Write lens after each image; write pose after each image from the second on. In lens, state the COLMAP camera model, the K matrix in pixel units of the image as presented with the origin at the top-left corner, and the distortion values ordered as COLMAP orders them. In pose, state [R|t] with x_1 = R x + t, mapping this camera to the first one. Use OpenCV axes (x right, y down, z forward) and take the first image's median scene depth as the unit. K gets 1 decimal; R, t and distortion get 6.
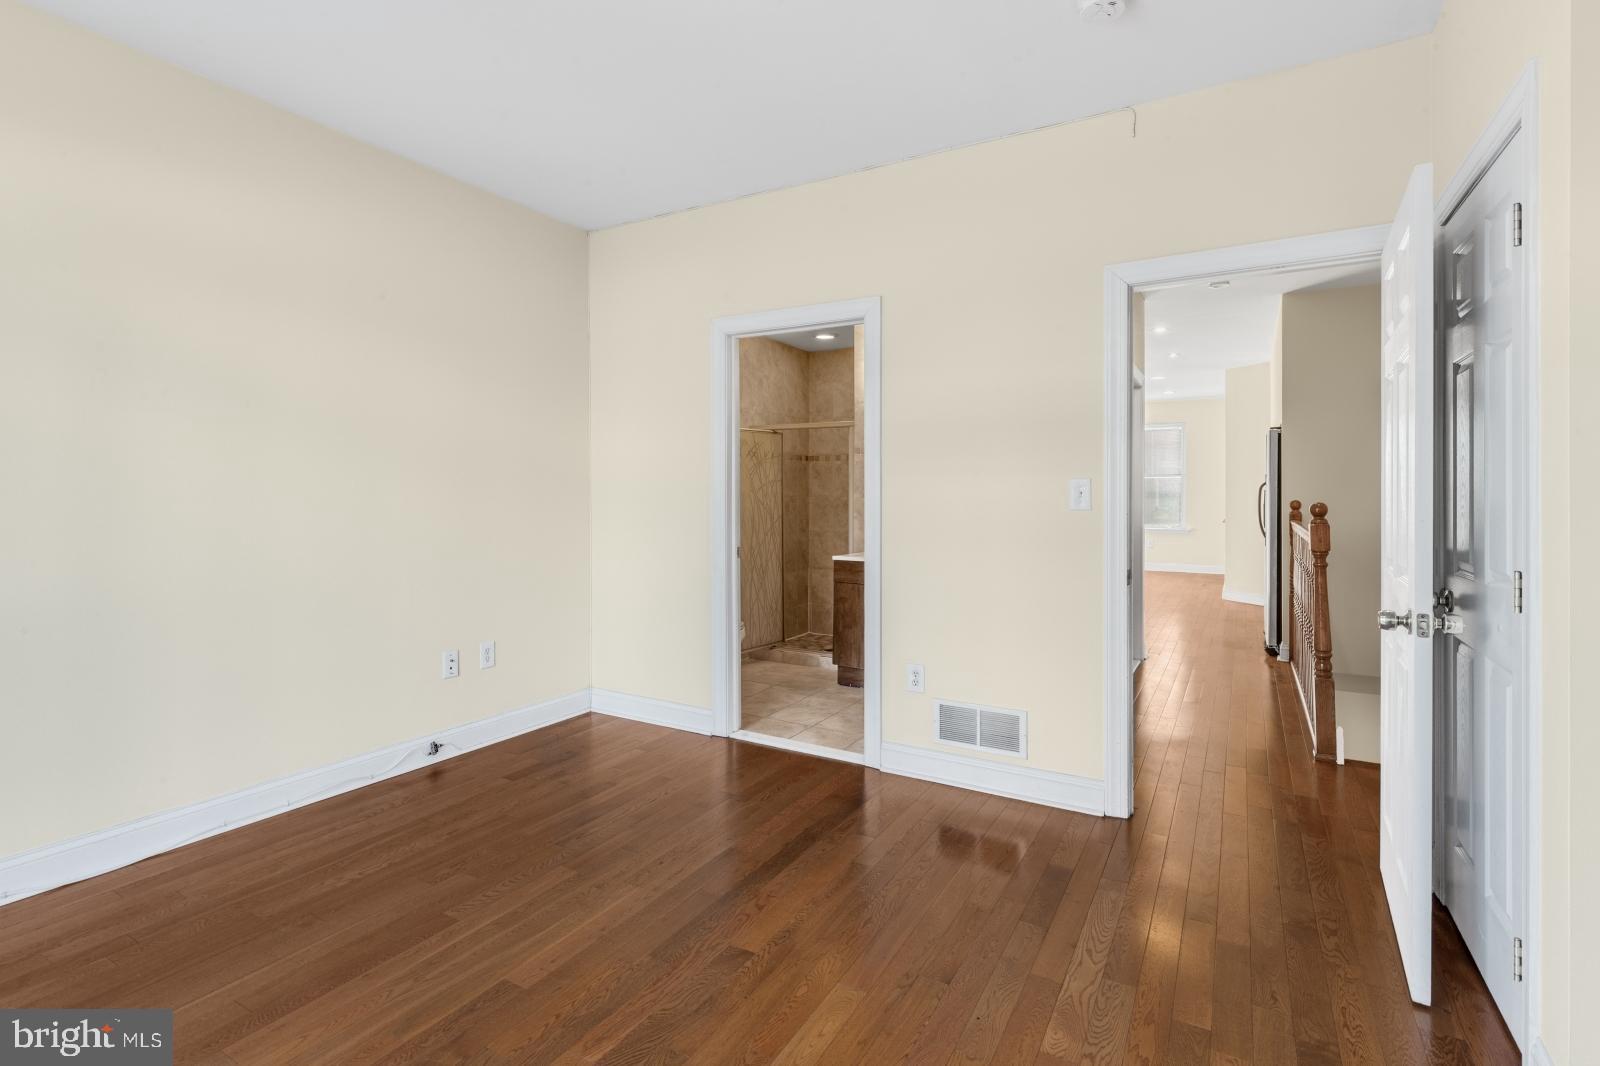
lens RADIAL K [[767.5, 0, 780.8], [0, 767.5, 489.7], [0, 0, 1]] dist [-0.000693, -0.000949]
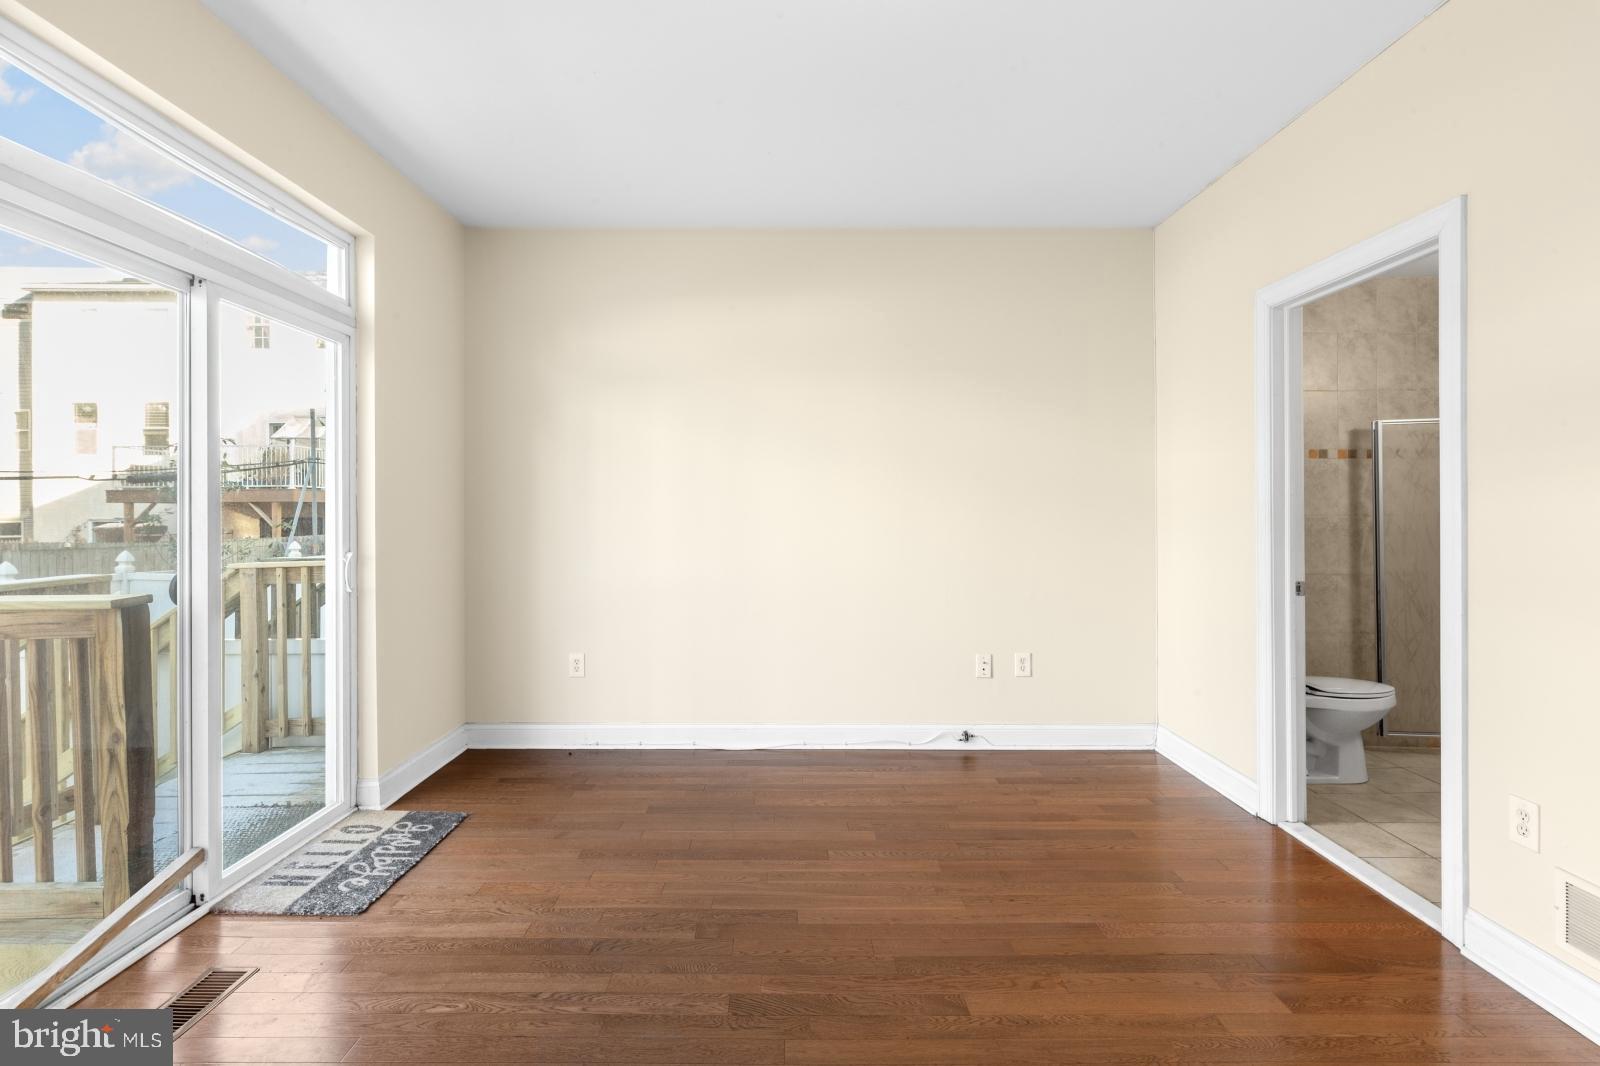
lens RADIAL K [[743.8, 0, 792.1], [0, 743.8, 514.1], [0, 0, 1]] dist [0.000517, -0.001392]
pose [[0.511306, -0.001437, -0.859398, 0.332507], [0.007163, 0.999971, 0.002589, 0.002651], [0.859369, -0.007480, 0.511301, 0.199319]]
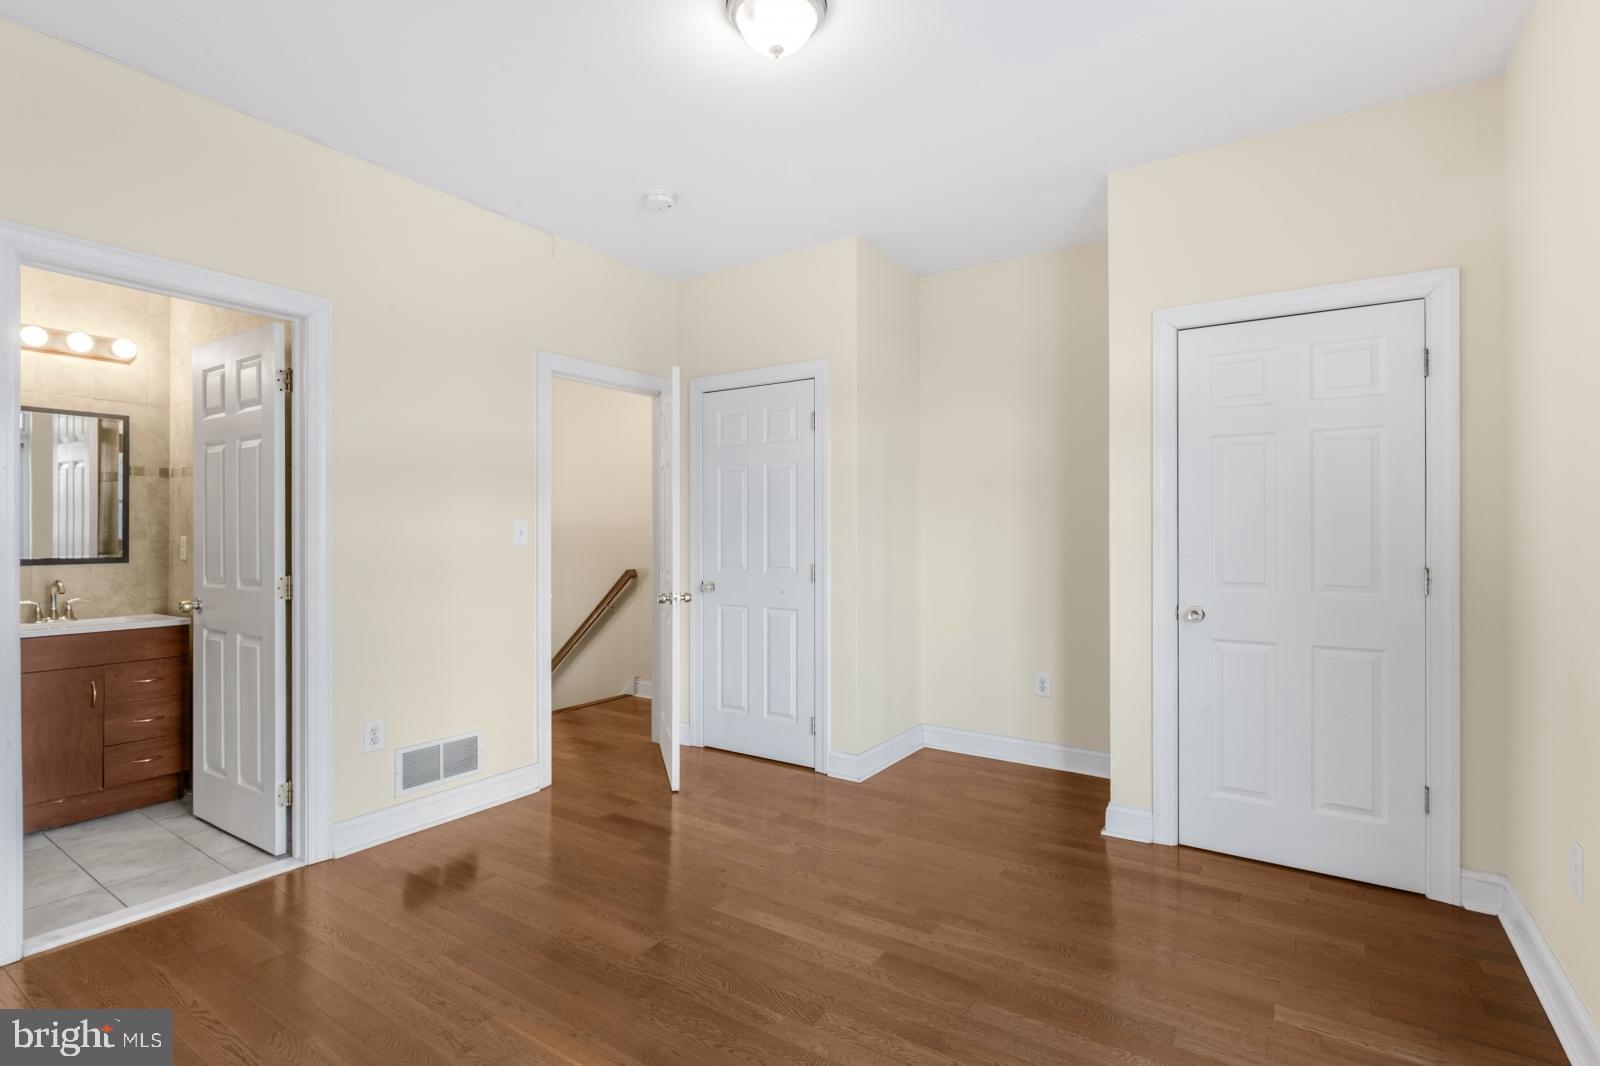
lens RADIAL K [[755.0, 0, 800.0], [0, 755.0, 533.0], [0, 0, 1]] dist [-0.002704, -0.000770]
pose [[0.049618, 0.001259, 0.998767, -0.603814], [-0.005698, 0.999983, -0.000977, 0.004114], [-0.998752, -0.005643, 0.049624, 0.399759]]
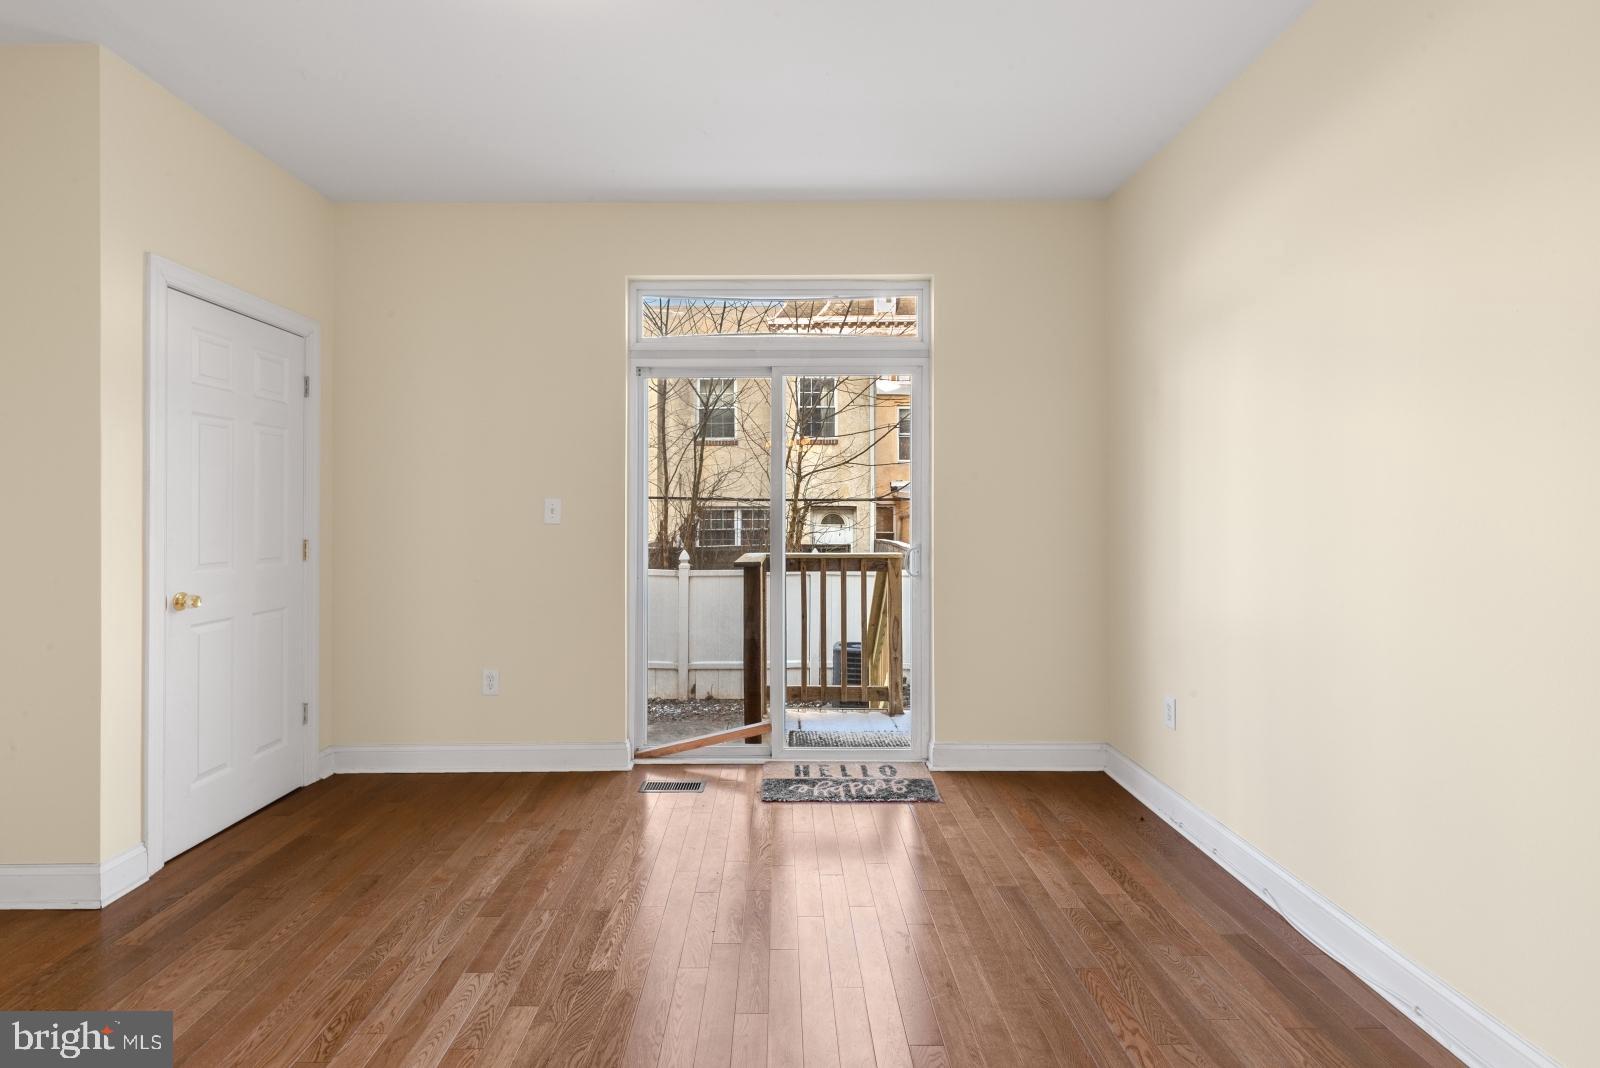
lens RADIAL K [[736.9, 0, 793.5], [0, 736.9, 512.7], [0, 0, 1]] dist [0.000826, -0.000451]
pose [[-0.850328, -0.006180, -0.526218, 0.052028], [-0.000612, 0.999942, -0.010754, 0.007870], [0.526253, -0.008822, -0.850282, 0.921103]]
